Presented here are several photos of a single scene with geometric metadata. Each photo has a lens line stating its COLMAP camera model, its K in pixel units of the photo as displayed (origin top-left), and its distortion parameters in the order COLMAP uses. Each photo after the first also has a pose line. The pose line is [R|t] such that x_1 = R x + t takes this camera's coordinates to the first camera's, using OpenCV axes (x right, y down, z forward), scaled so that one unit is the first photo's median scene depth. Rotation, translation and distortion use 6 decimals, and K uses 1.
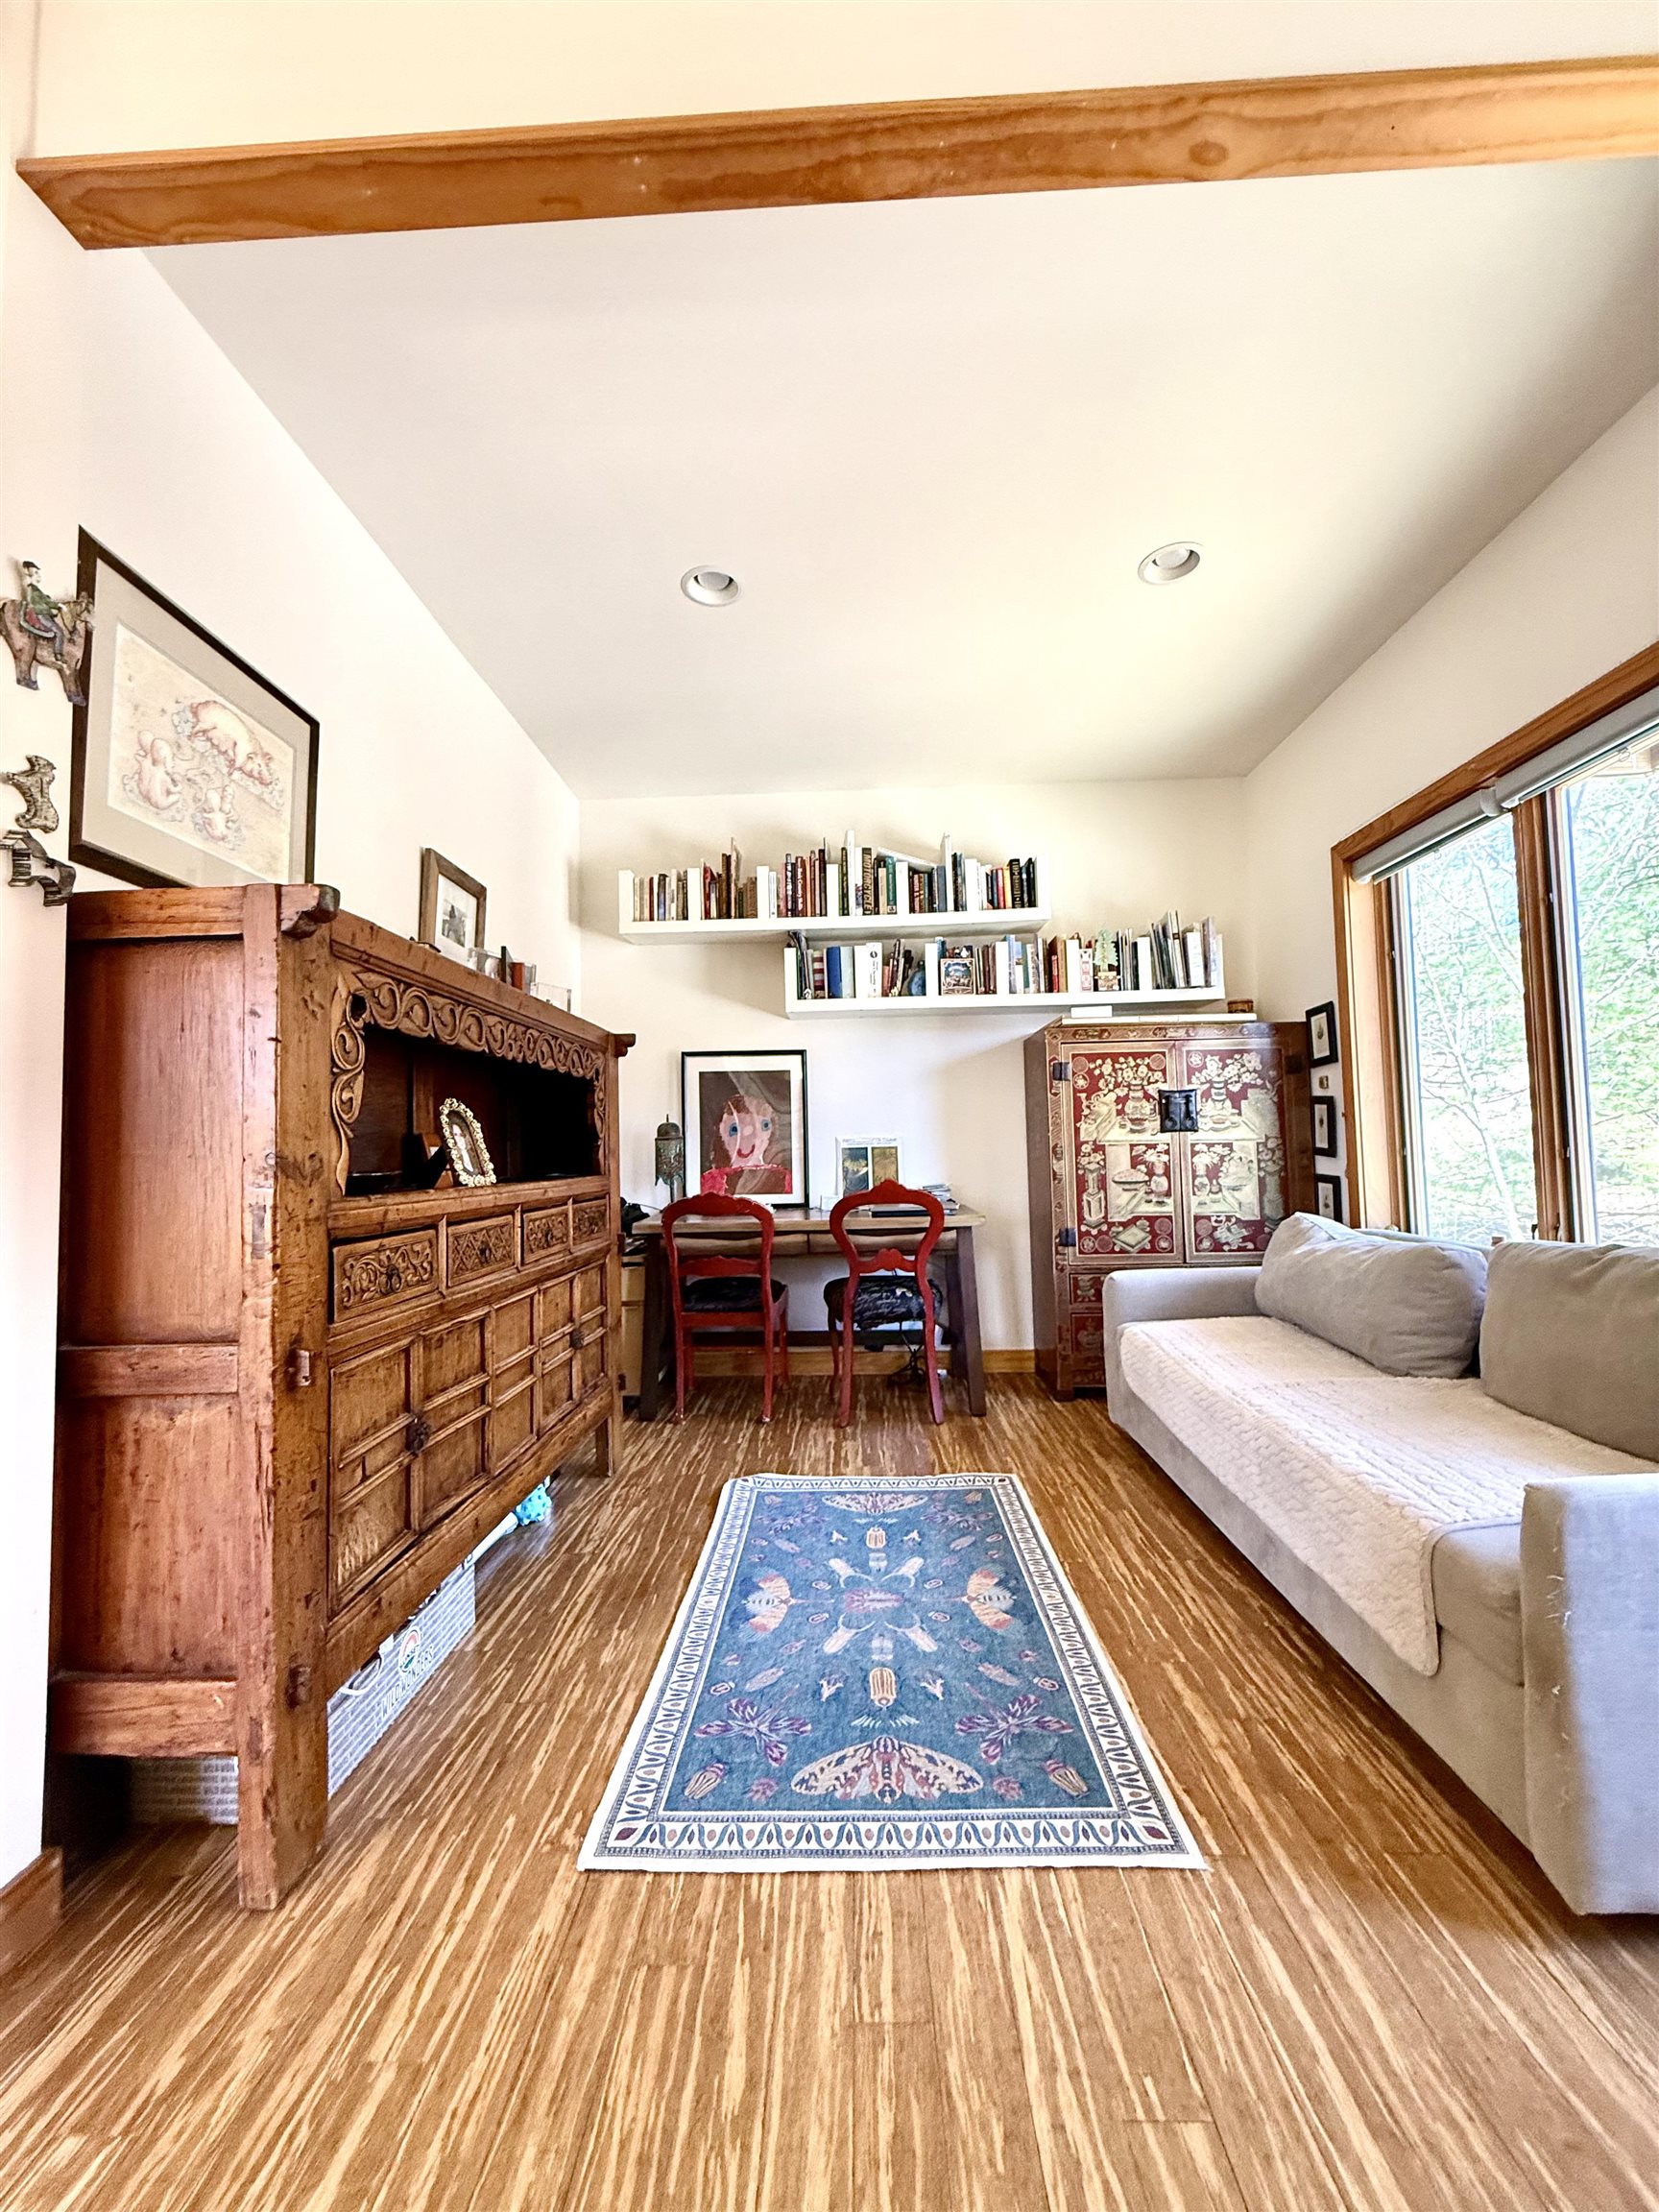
lens RADIAL K [[882.3, 0, 825.3], [0, 882.3, 1105.3], [0, 0, 1]] dist [0.000854, -0.000301]
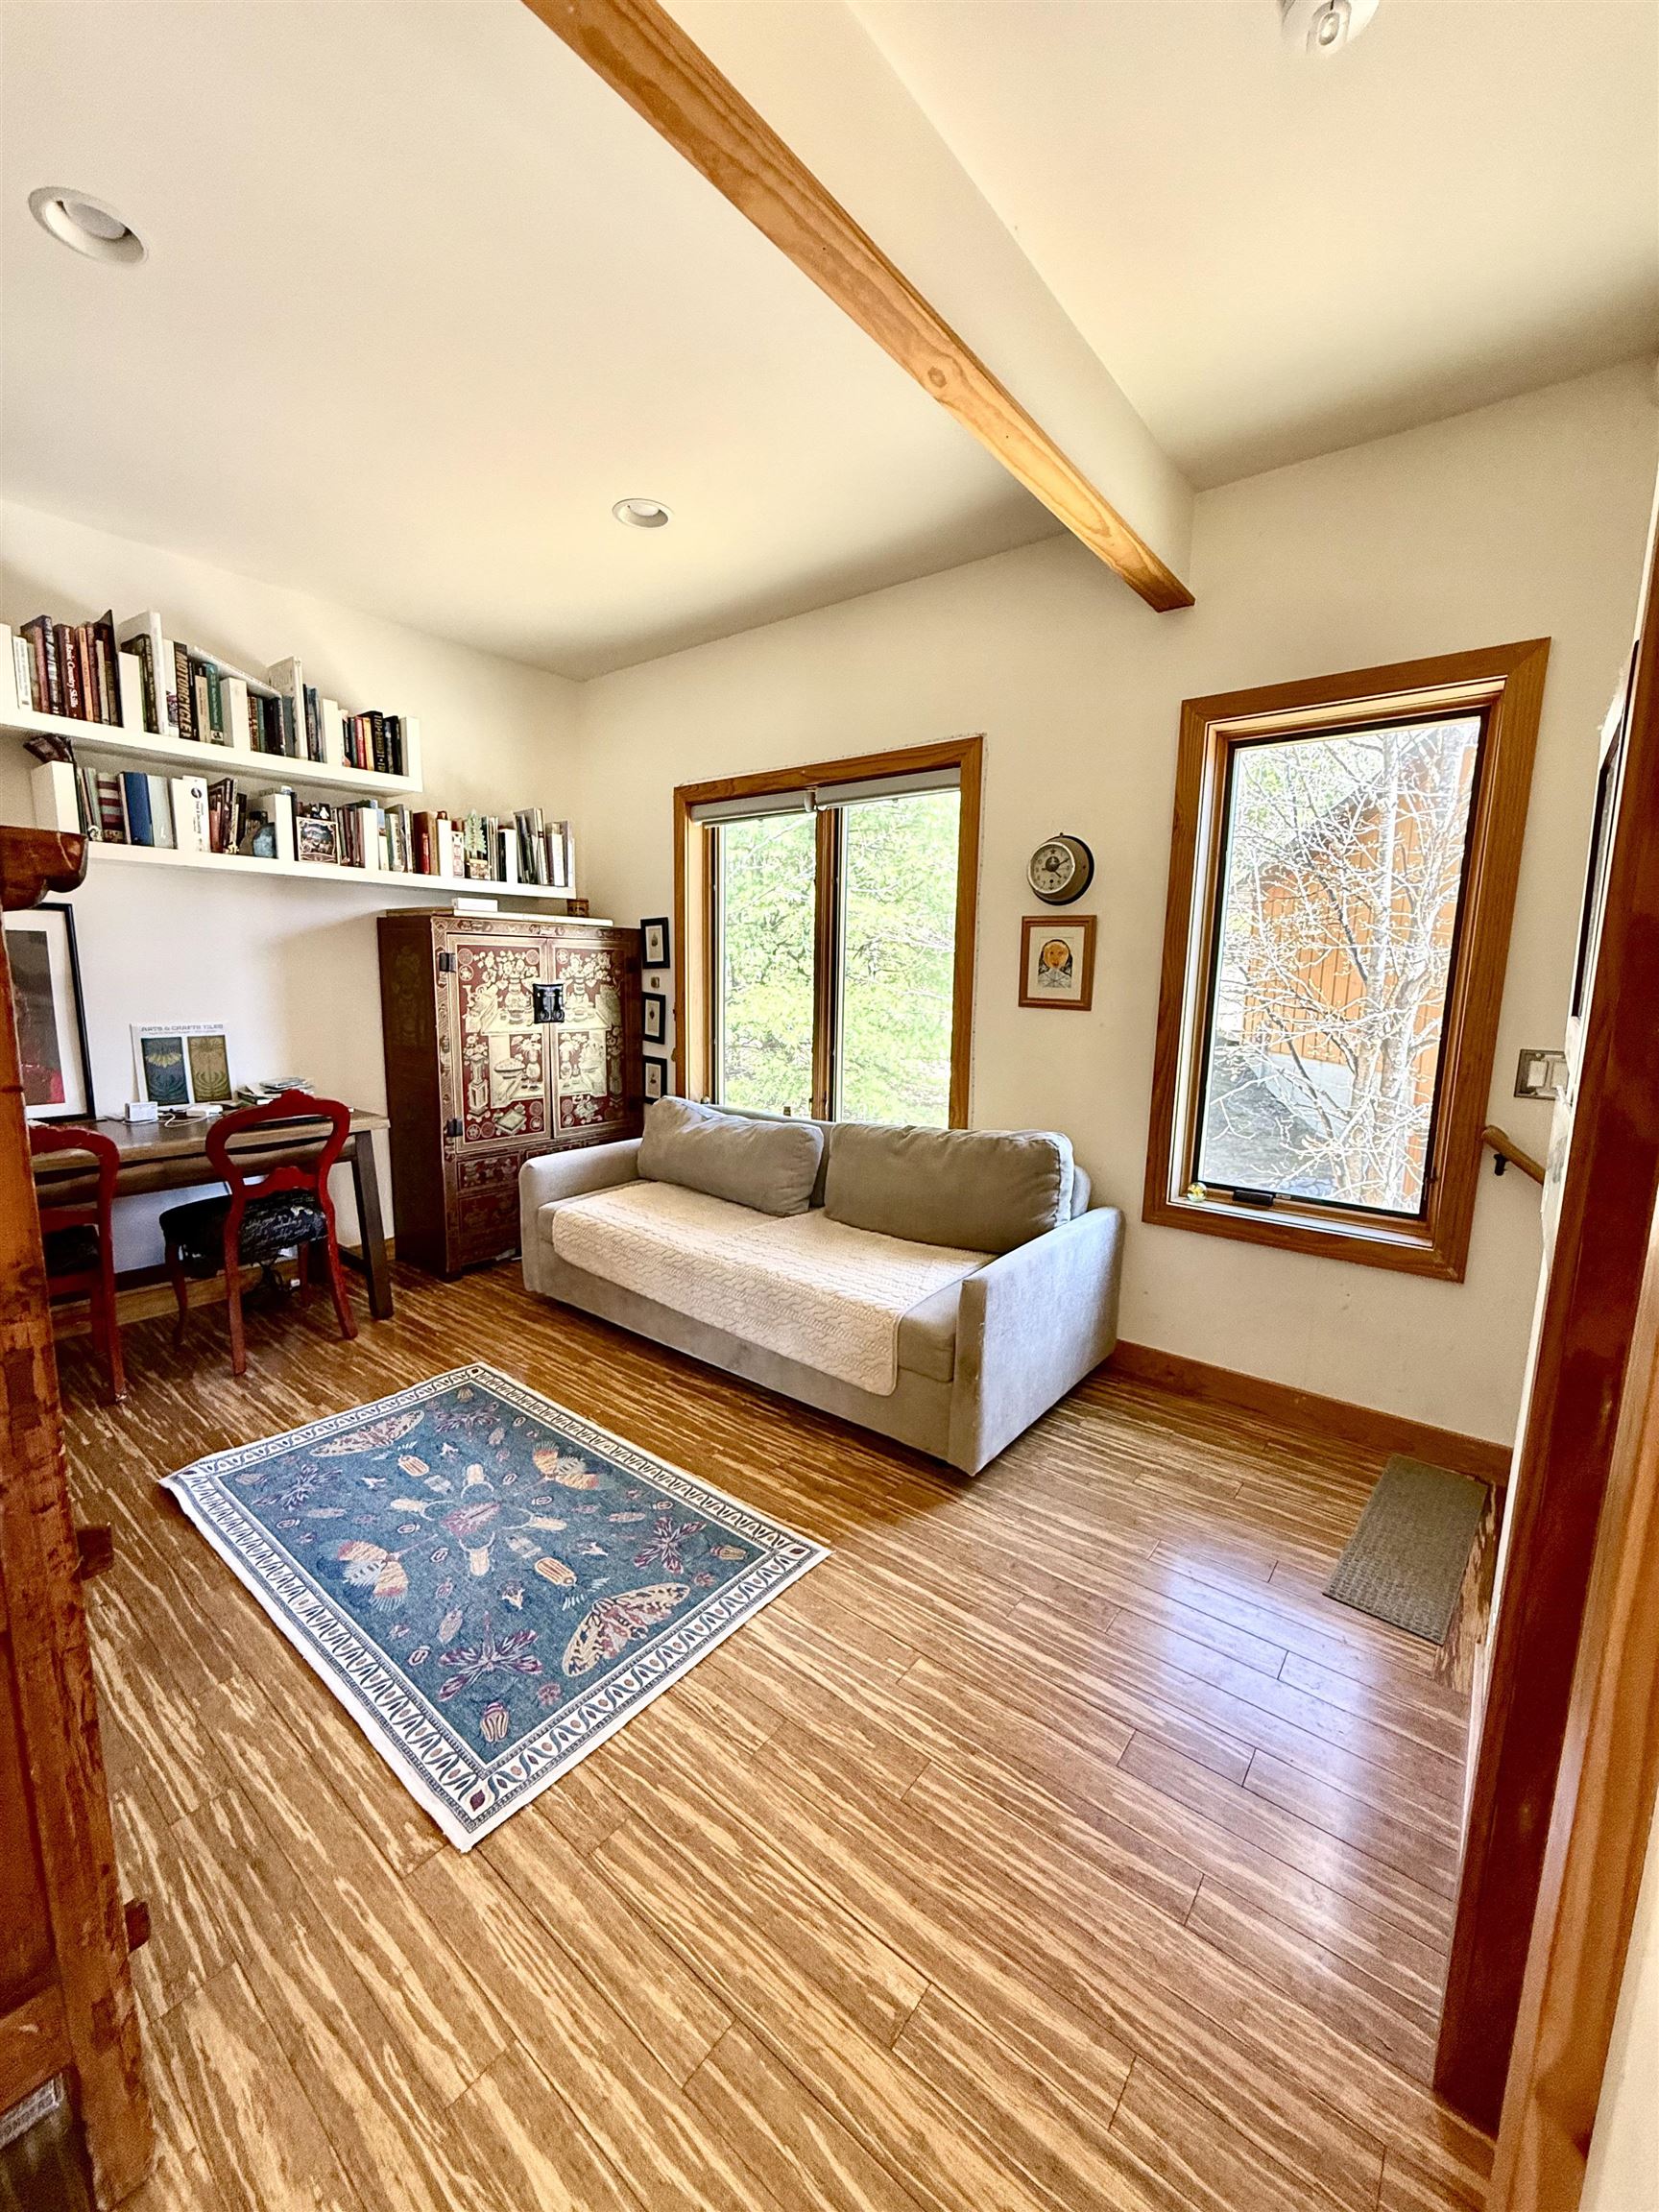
lens RADIAL K [[882.3, 0, 825.5], [0, 882.3, 1105.6], [0, 0, 1]] dist [0.000854, -0.000301]
pose [[0.595849, -0.088829, 0.798169, -0.386575], [-0.073609, 0.983640, 0.164421, -0.102296], [-0.799716, -0.156723, 0.579562, 0.094989]]
